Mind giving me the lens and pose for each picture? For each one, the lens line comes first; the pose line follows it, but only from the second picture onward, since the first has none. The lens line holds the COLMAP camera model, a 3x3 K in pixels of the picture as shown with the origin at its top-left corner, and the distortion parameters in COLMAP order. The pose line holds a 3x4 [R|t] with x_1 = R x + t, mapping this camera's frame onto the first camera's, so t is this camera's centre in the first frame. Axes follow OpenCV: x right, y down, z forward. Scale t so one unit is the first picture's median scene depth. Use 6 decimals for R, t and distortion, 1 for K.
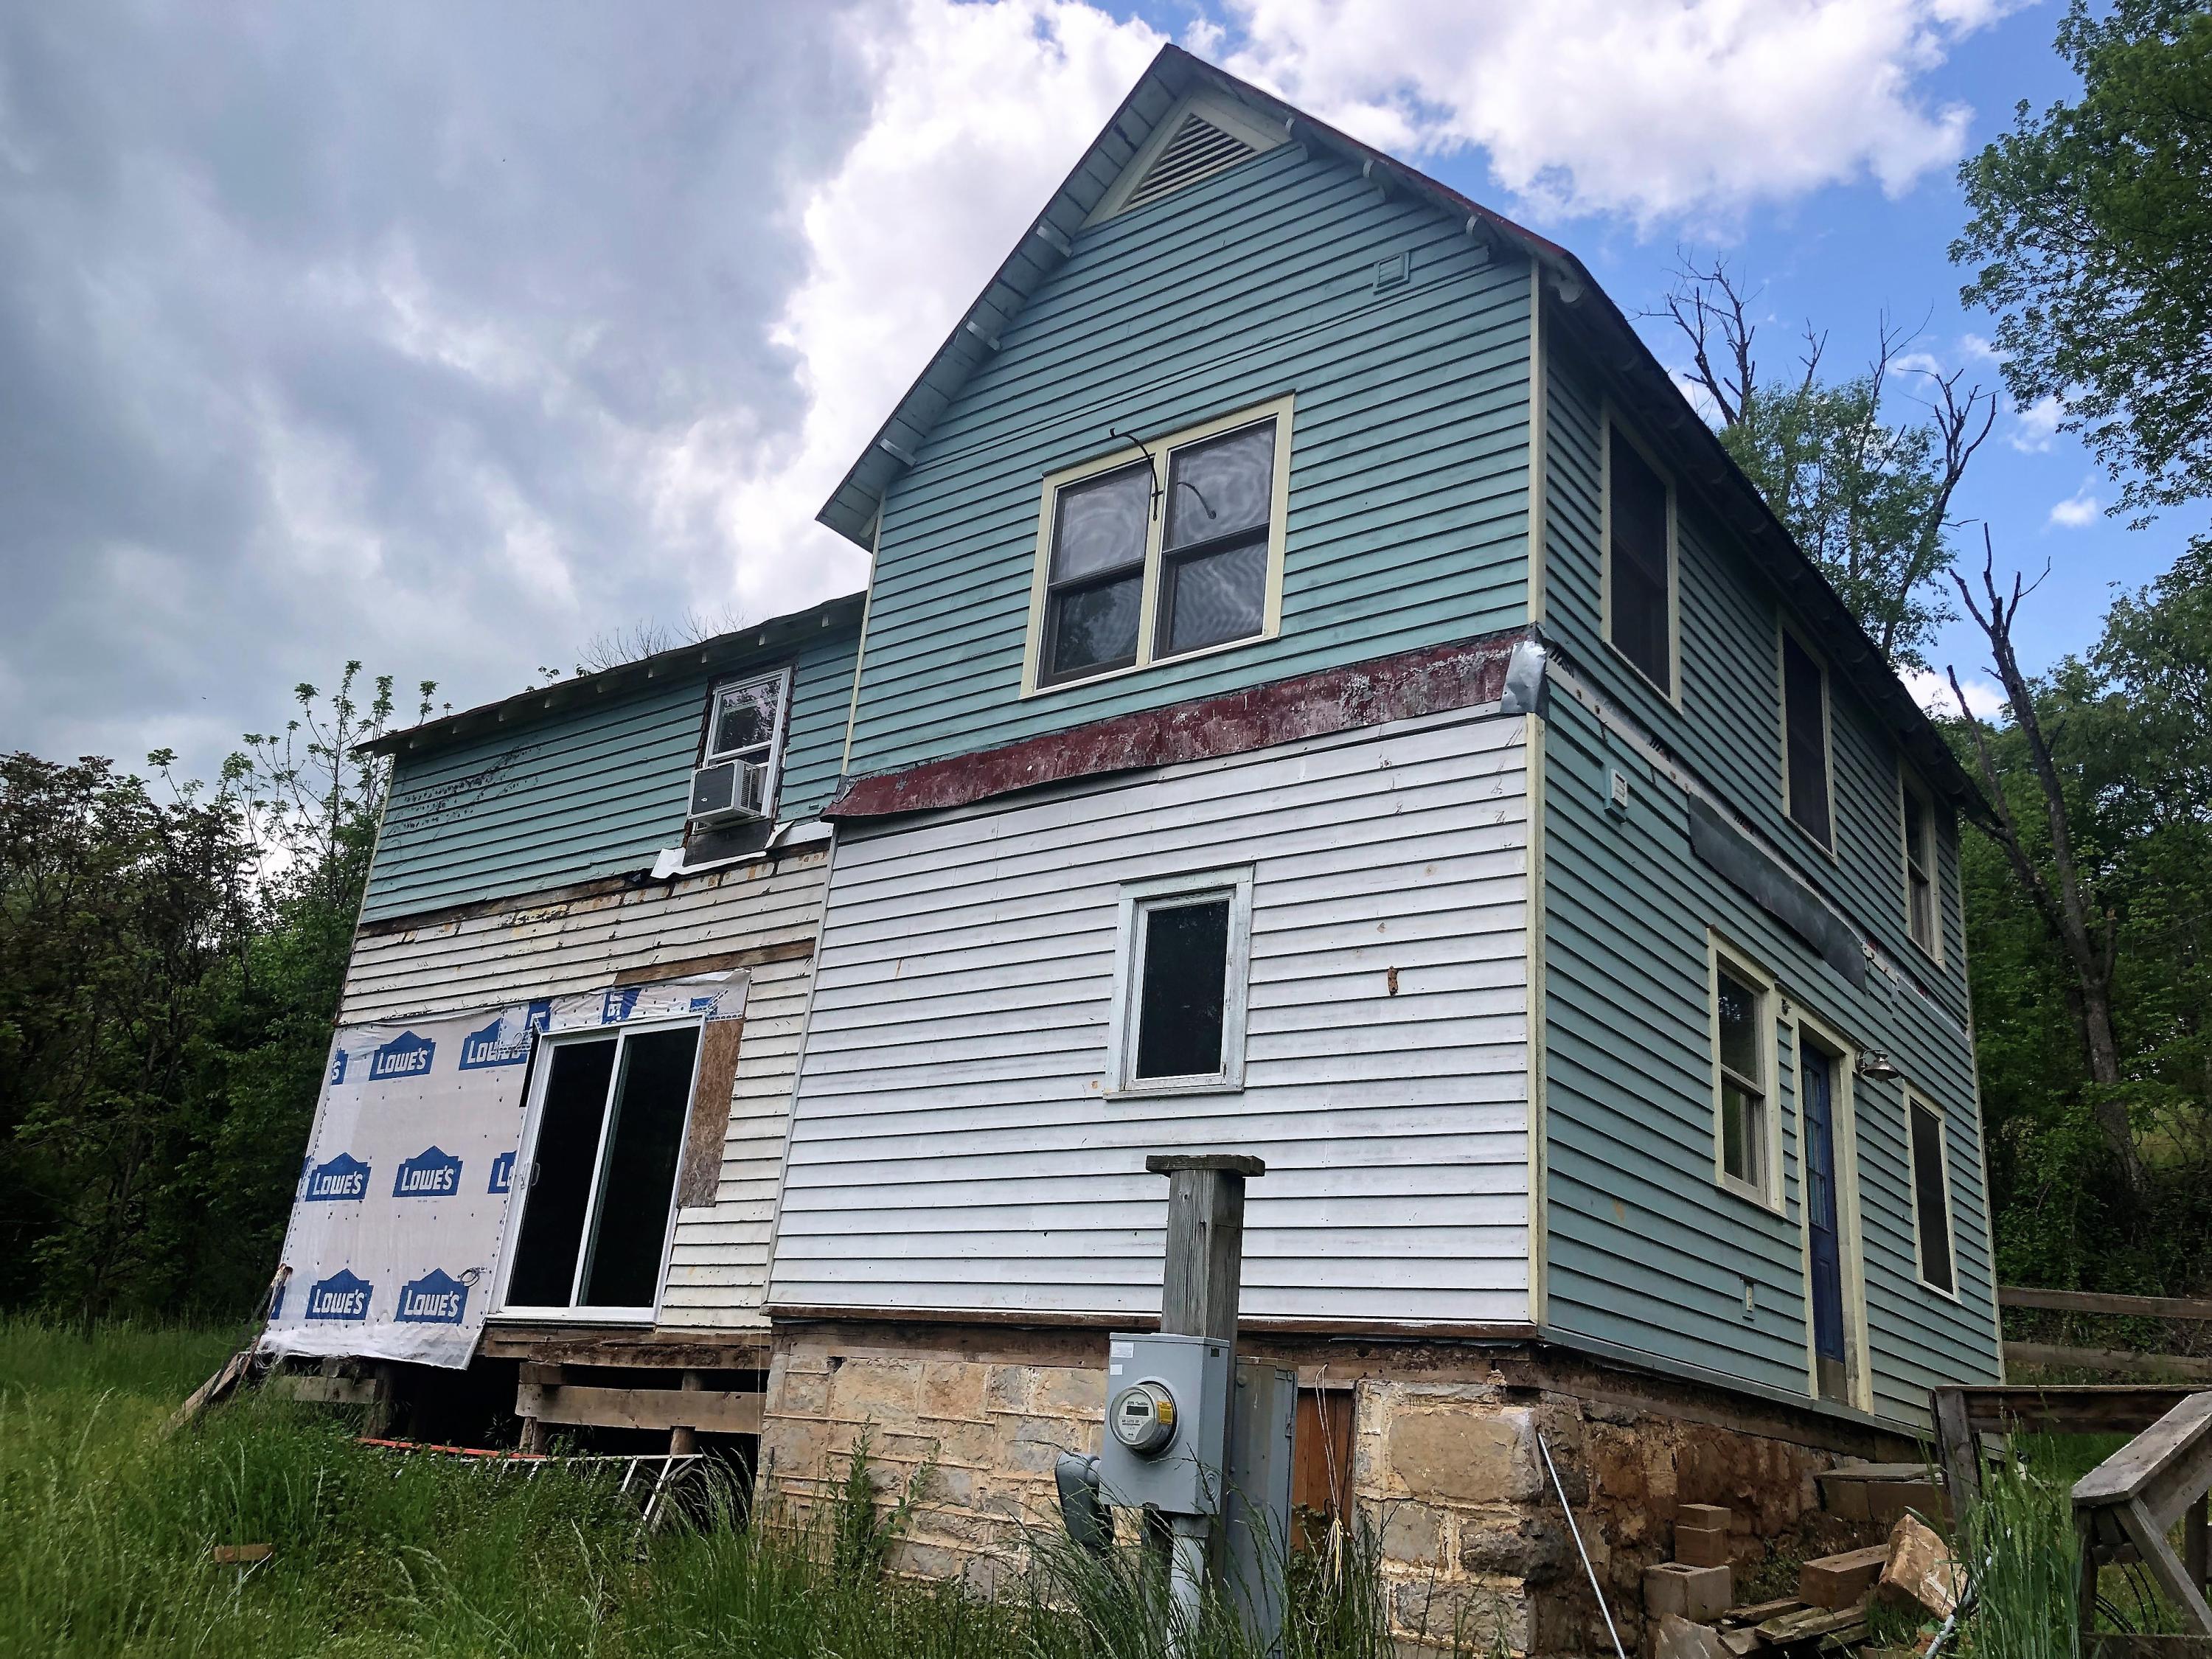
lens RADIAL K [[1806.6, 0, 1095.3], [0, 1806.6, 814.1], [0, 0, 1]] dist [0.043645, -0.058442]
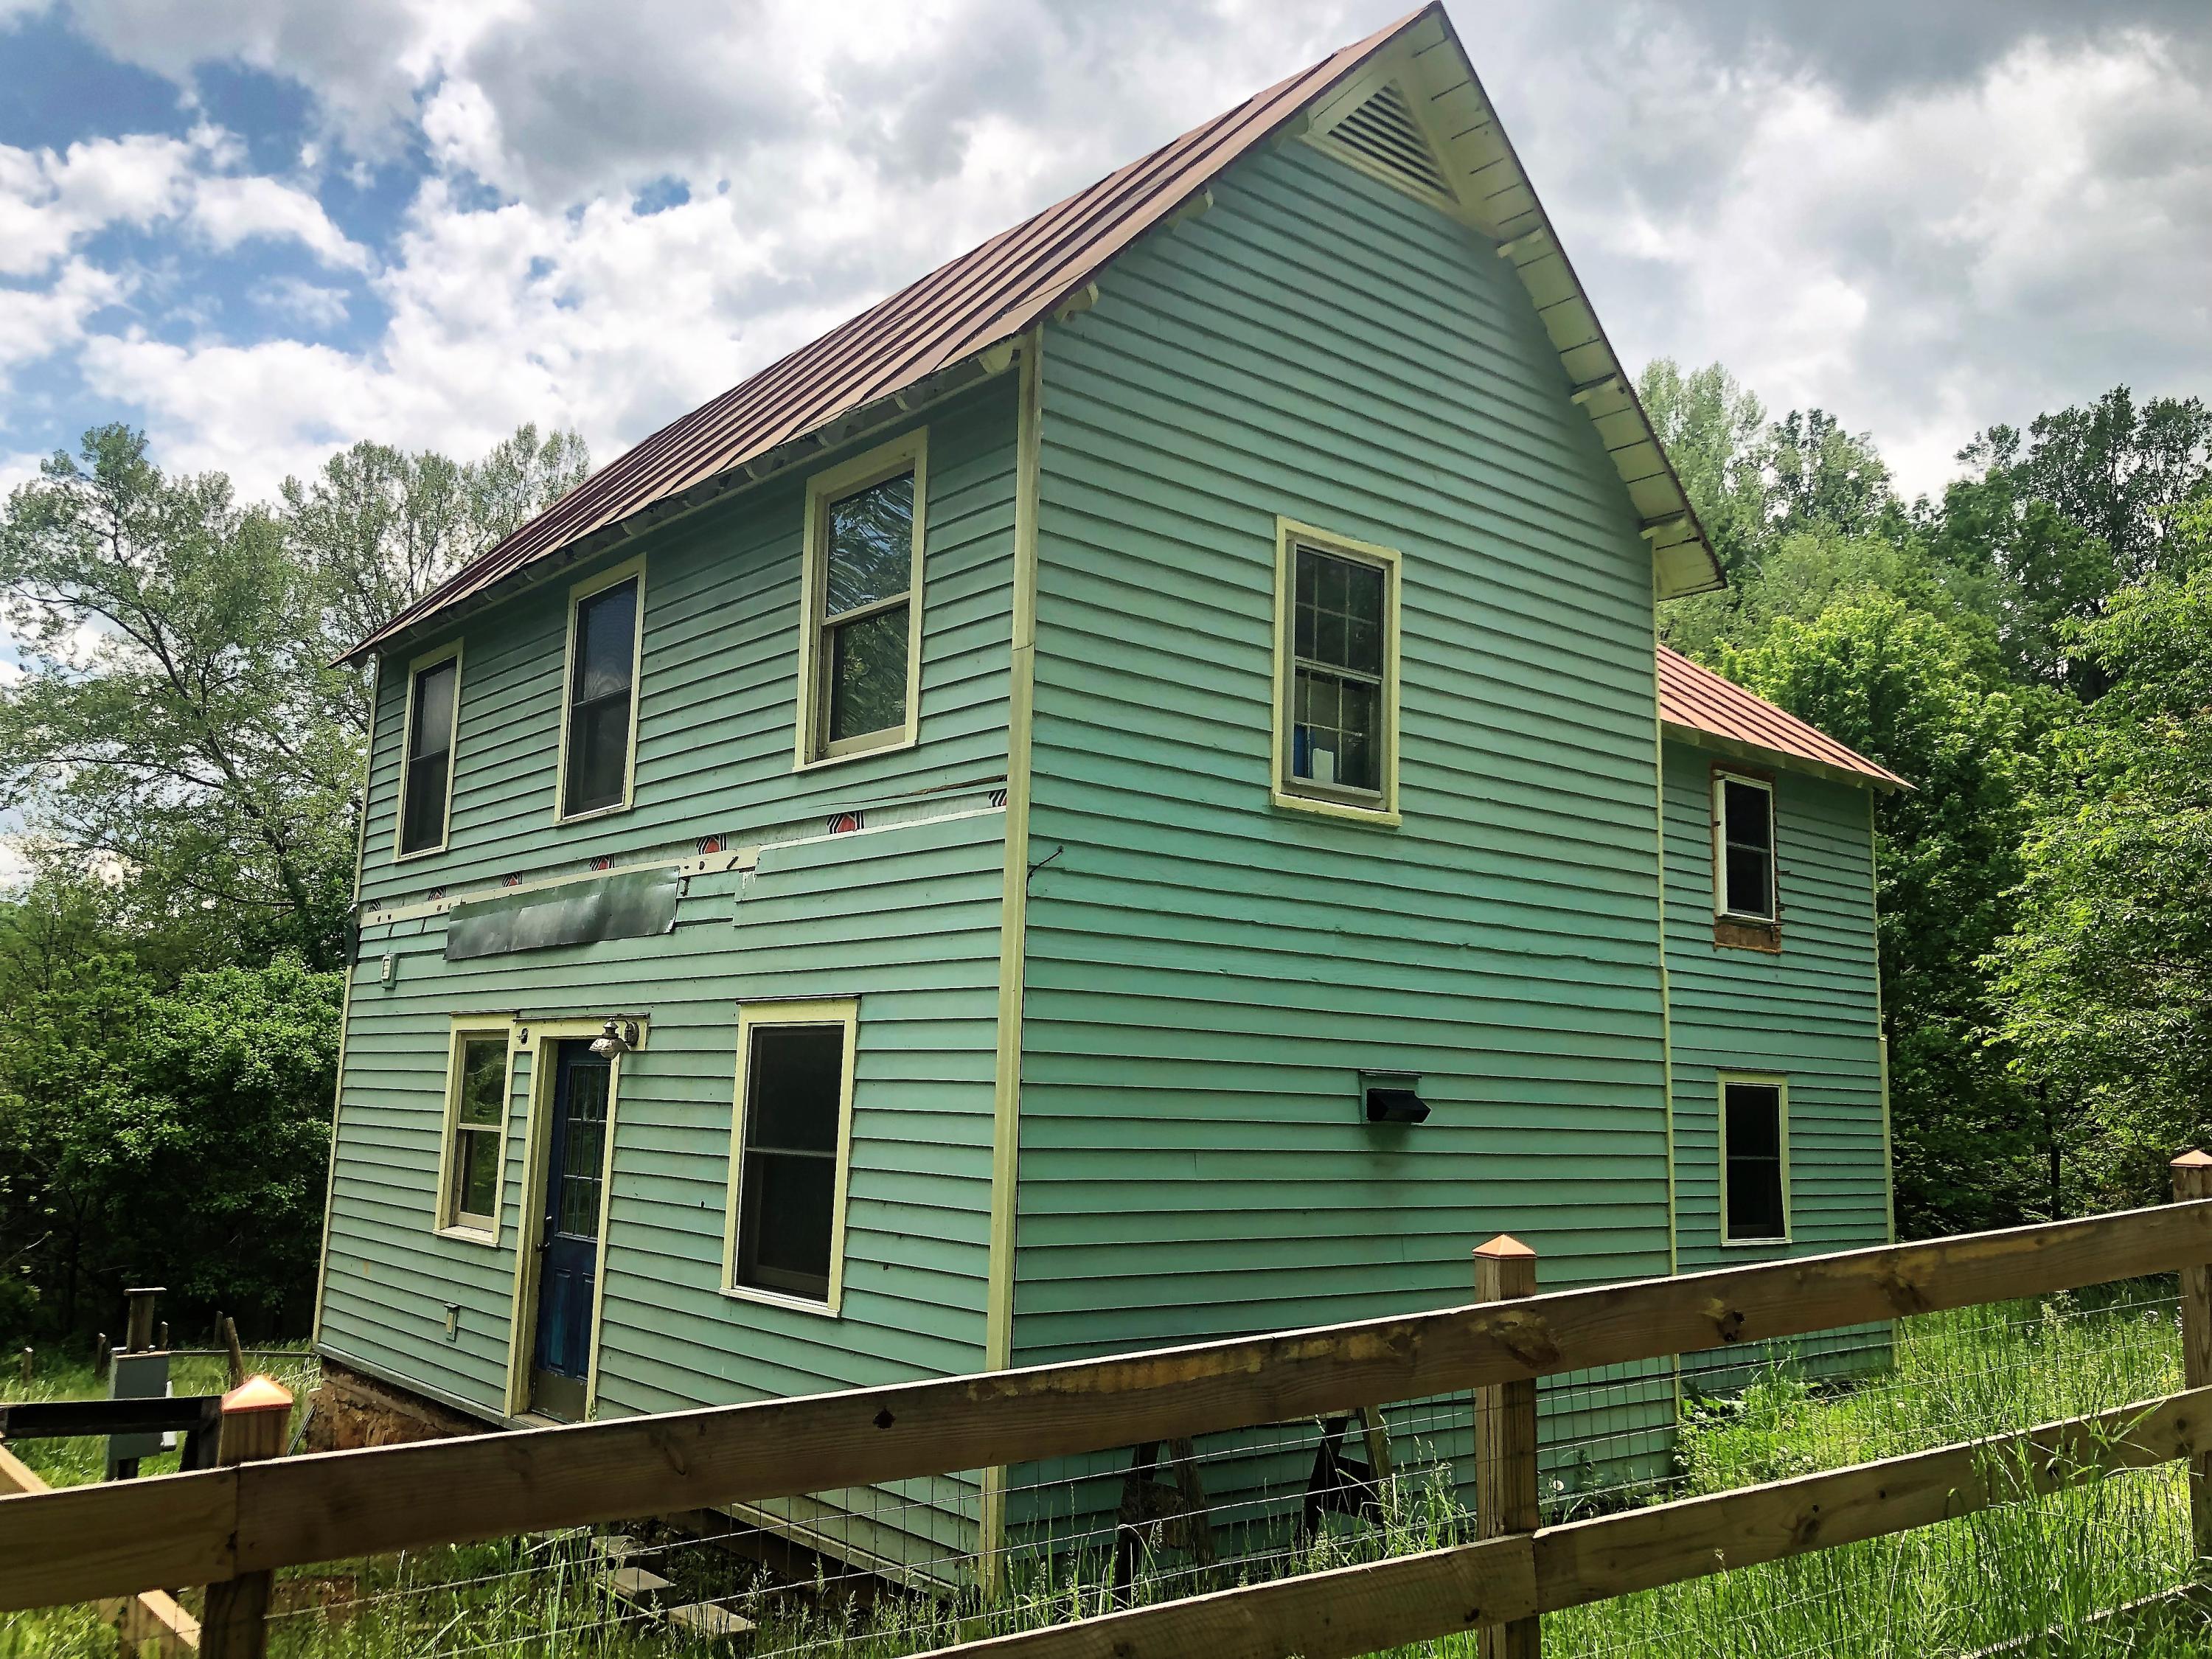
lens RADIAL K [[1806.6, 0, 1095.3], [0, 1806.6, 814.1], [0, 0, 1]] dist [0.043645, -0.058442]
pose [[-0.220510, -0.237205, -0.946102, 1.127962], [0.289455, 0.910369, -0.295710, 0.334657], [0.931446, -0.339061, -0.132085, 1.274866]]
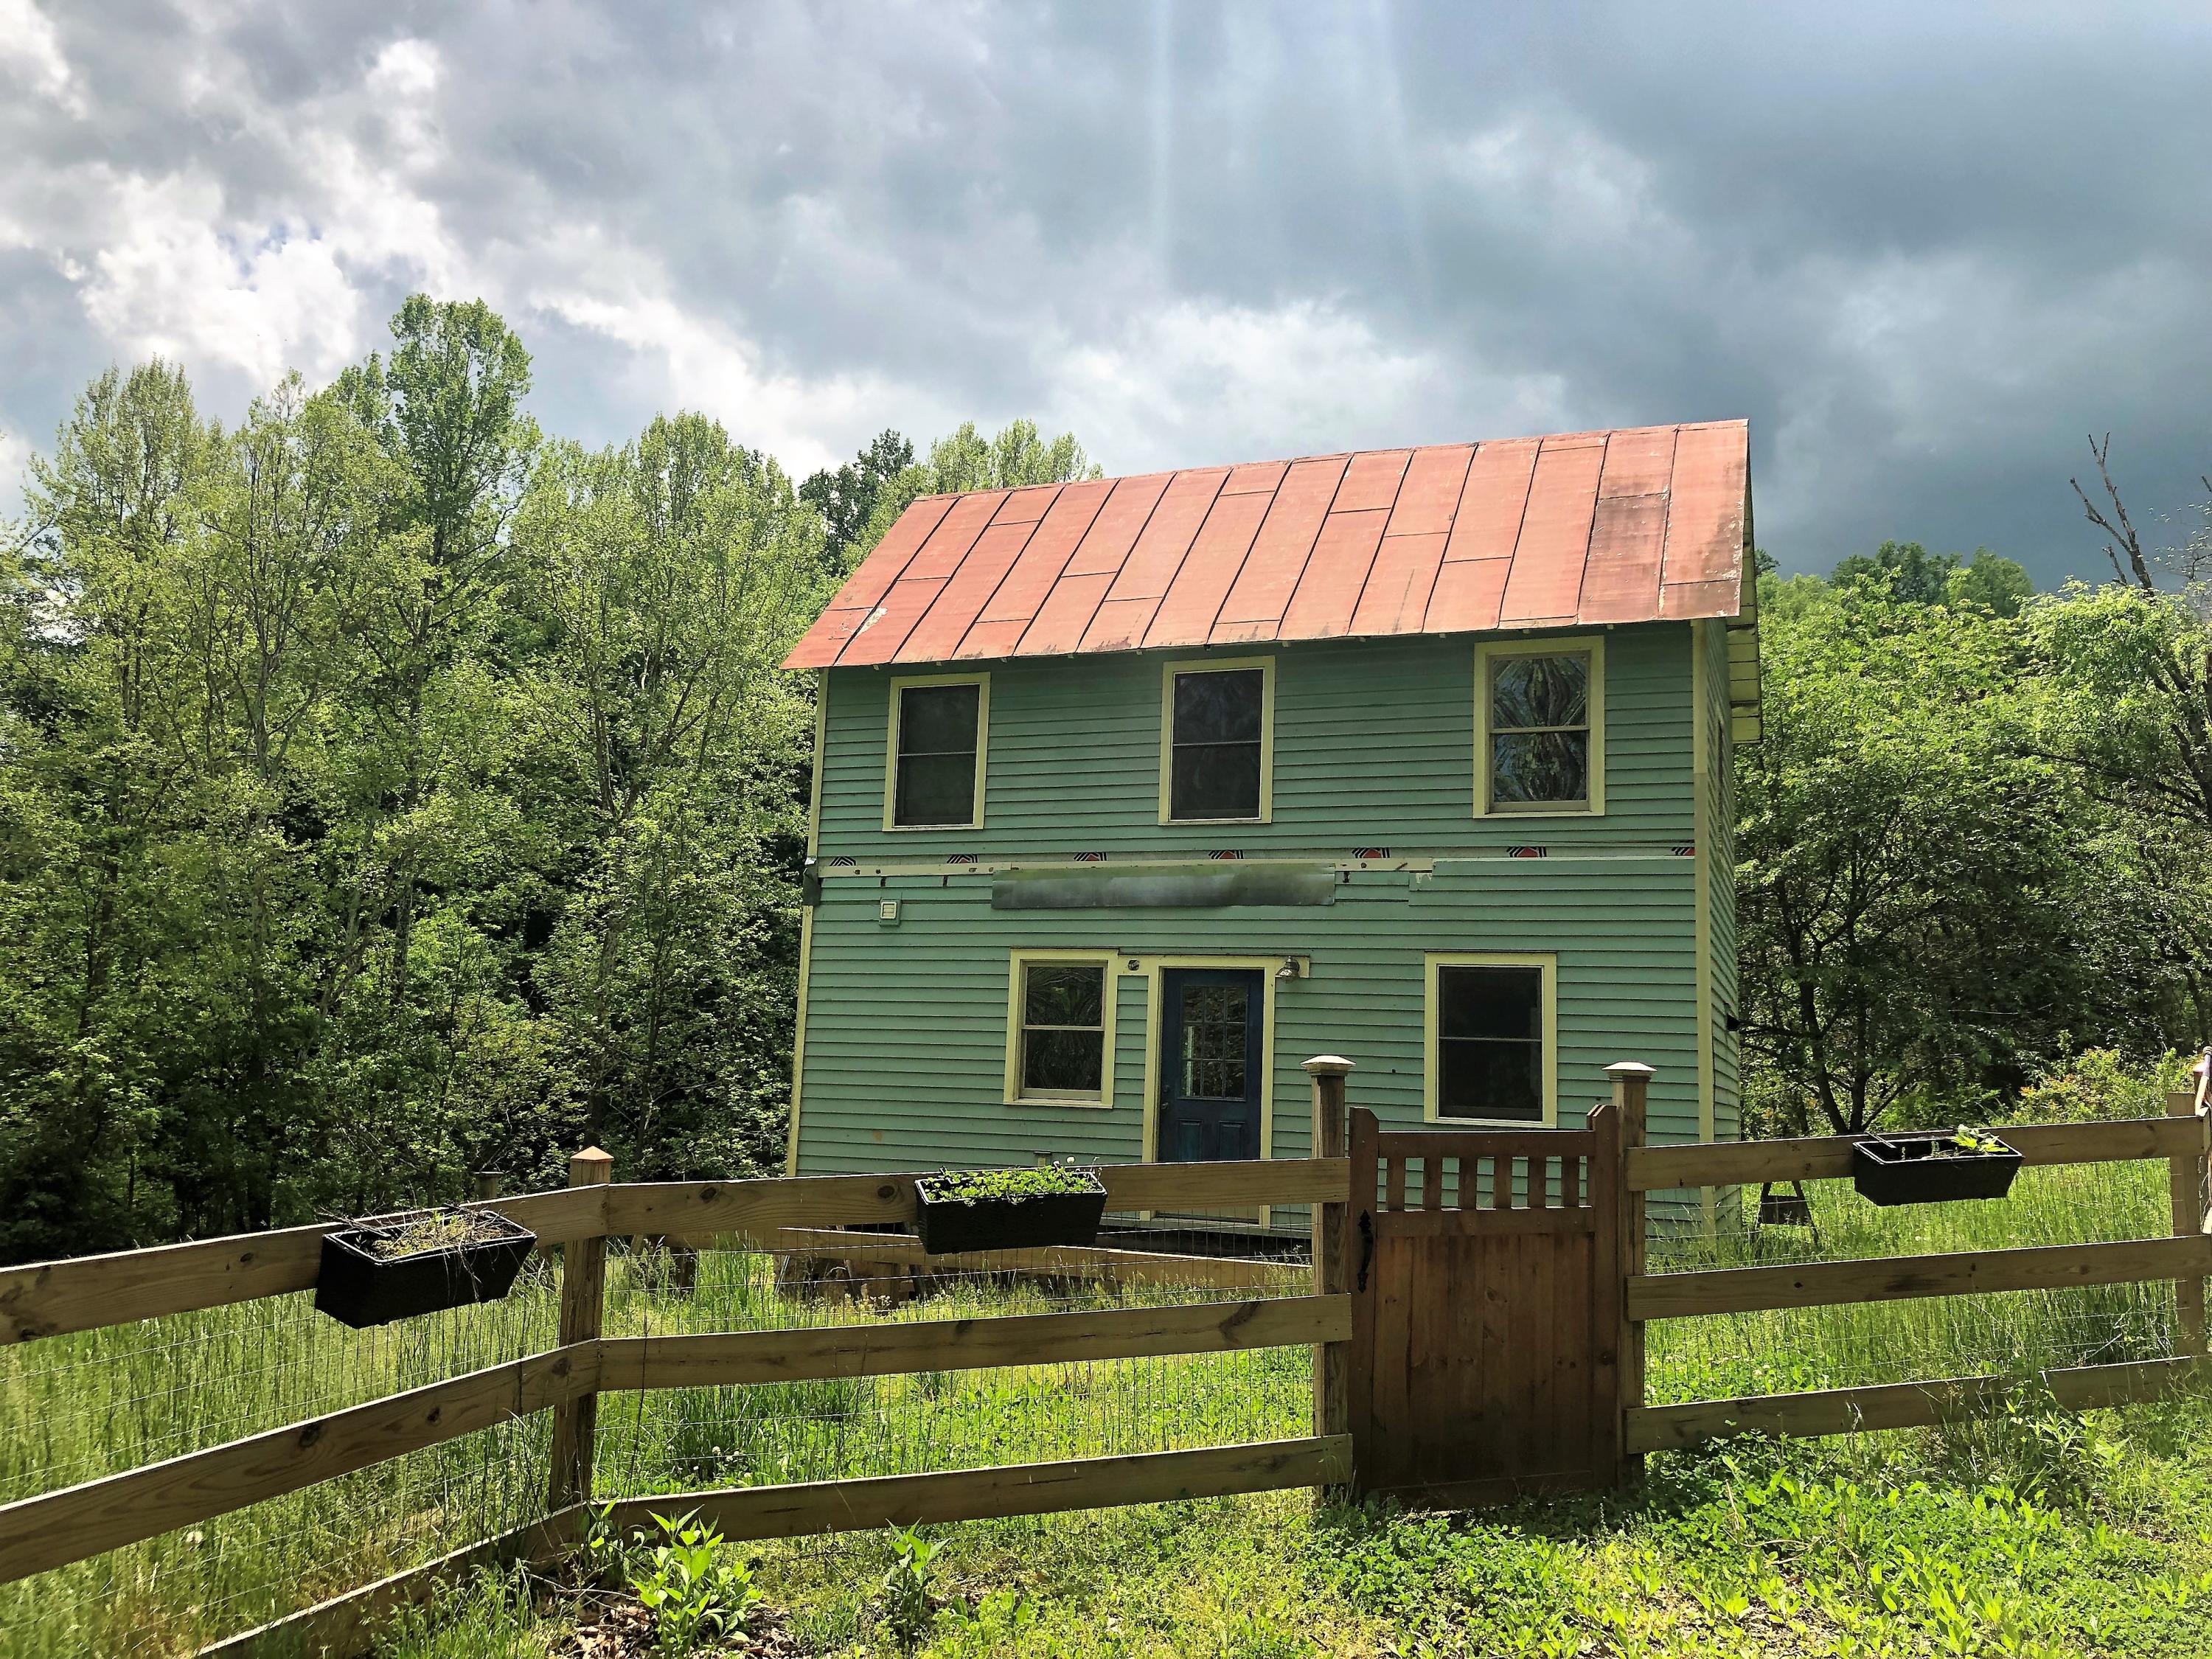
lens RADIAL K [[1806.6, 0, 1095.3], [0, 1806.6, 814.1], [0, 0, 1]] dist [0.043645, -0.058442]
pose [[0.265455, -0.222171, -0.938176, 1.556087], [0.314099, 0.939927, -0.133712, 0.152922], [0.911524, -0.259185, 0.319292, 0.452246]]
